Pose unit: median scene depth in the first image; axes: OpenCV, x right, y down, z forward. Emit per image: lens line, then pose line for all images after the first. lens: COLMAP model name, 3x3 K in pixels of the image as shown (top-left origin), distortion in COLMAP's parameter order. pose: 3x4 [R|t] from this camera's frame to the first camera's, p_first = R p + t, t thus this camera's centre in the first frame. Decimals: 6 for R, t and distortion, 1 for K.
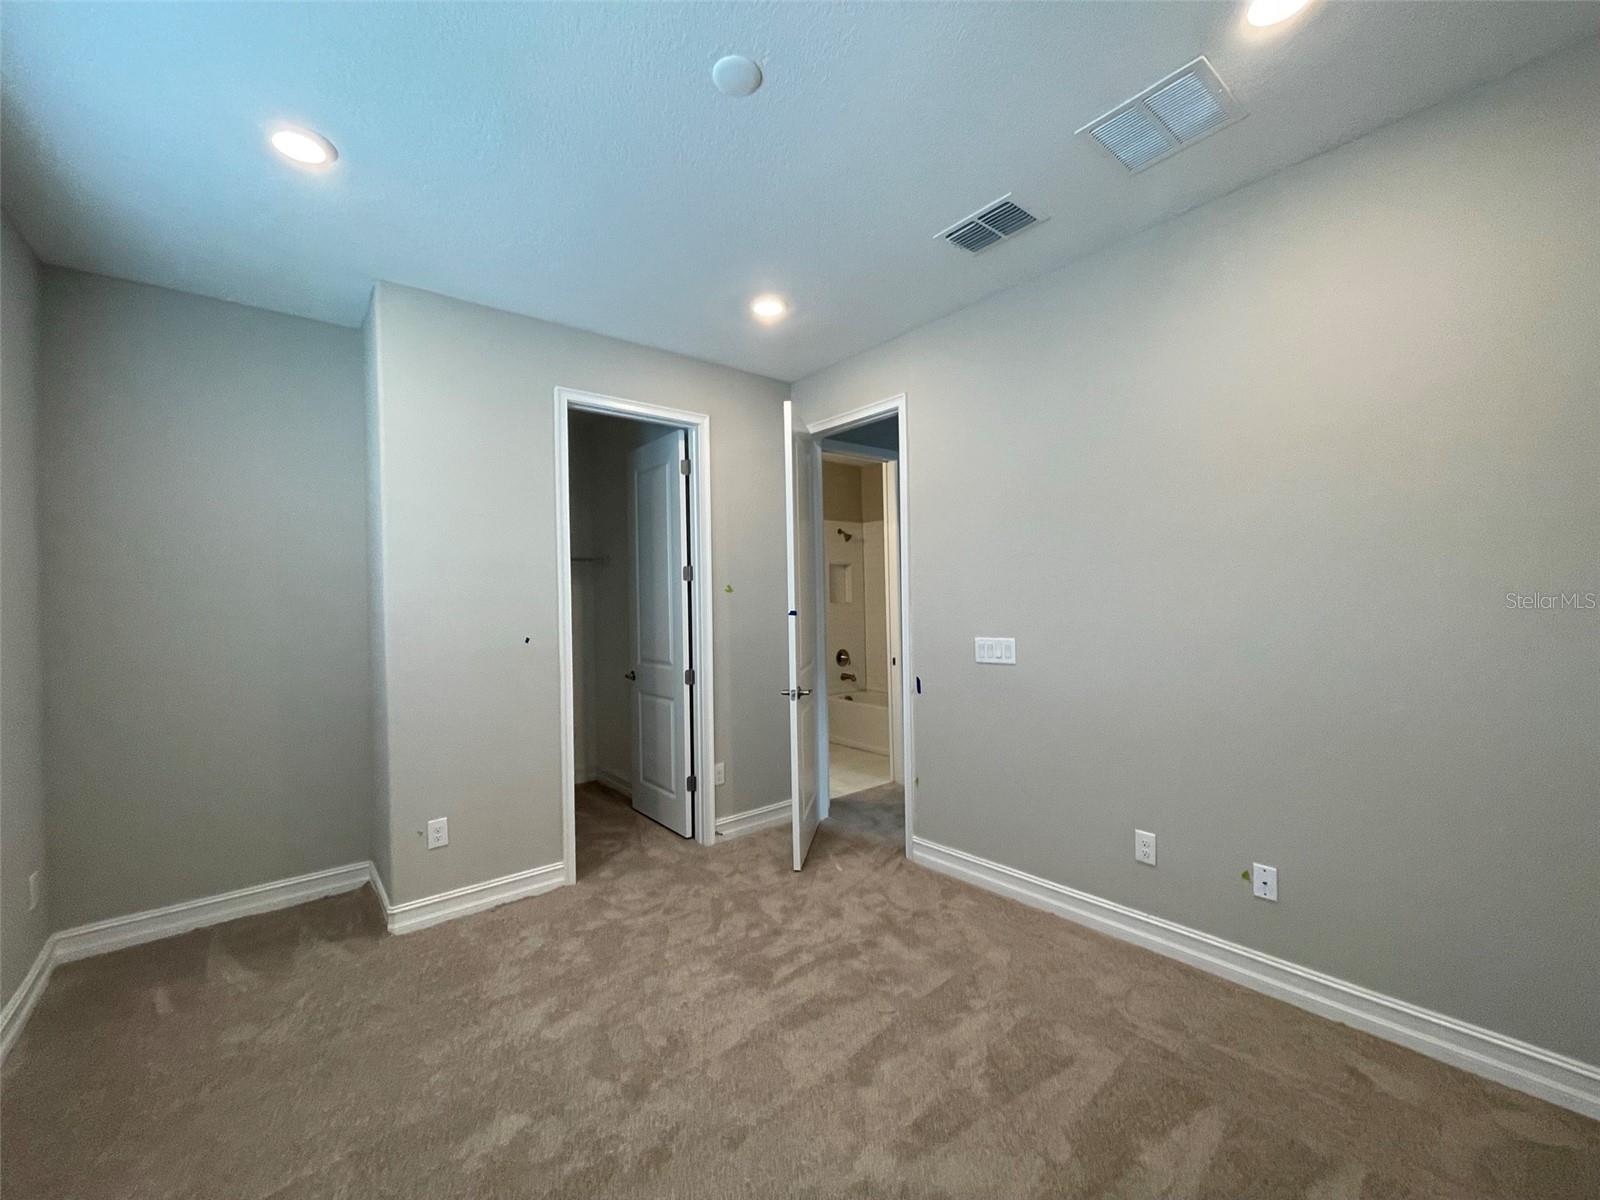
lens RADIAL K [[642.0, 0, 794.8], [0, 642.0, 604.1], [0, 0, 1]] dist [0.001945, -0.000464]
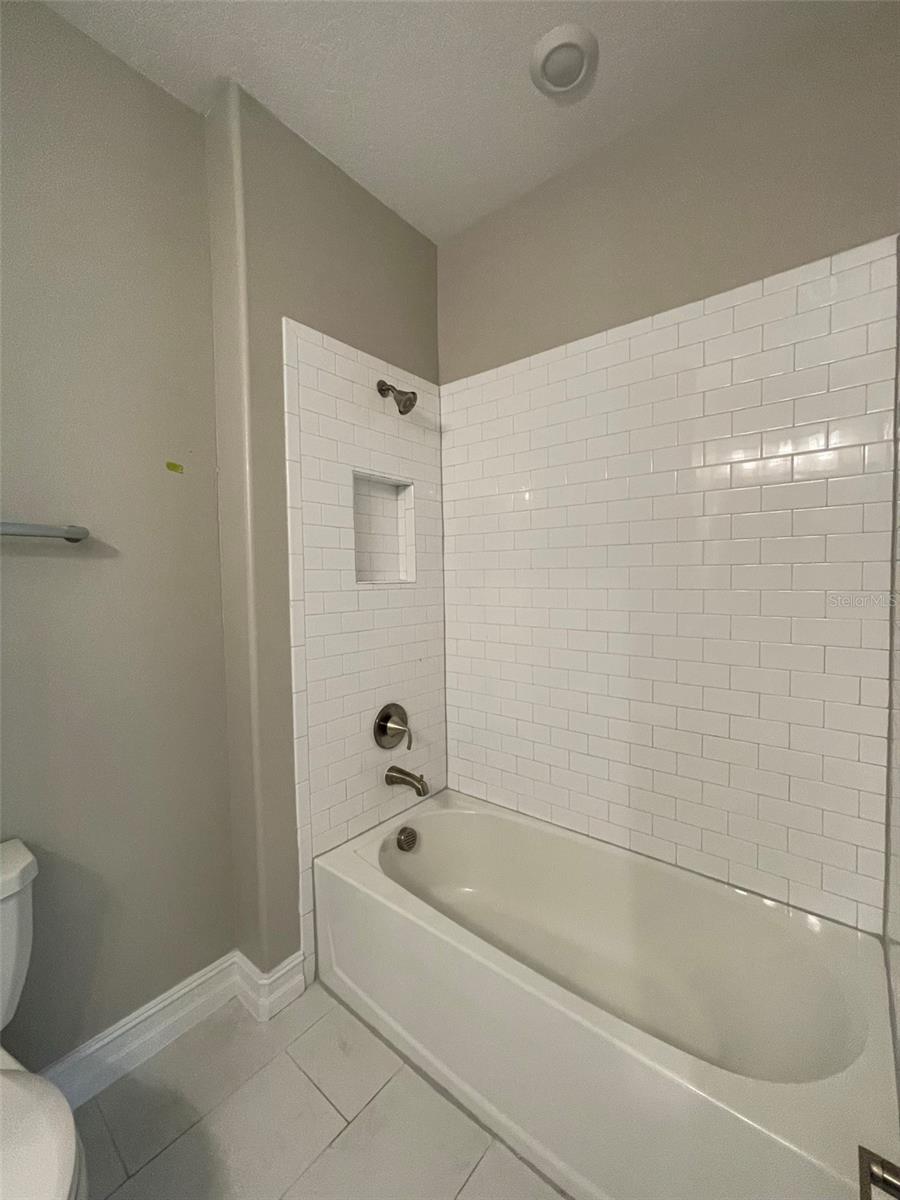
lens RADIAL K [[481.5, 0, 452.2], [0, 481.5, 599.1], [0, 0, 1]] dist [0.001945, -0.000464]
pose [[0.979820, -0.001107, 0.199879, 0.124940], [-0.005248, 0.999497, 0.031262, -0.003171], [-0.199814, -0.031680, 0.979322, 1.683137]]
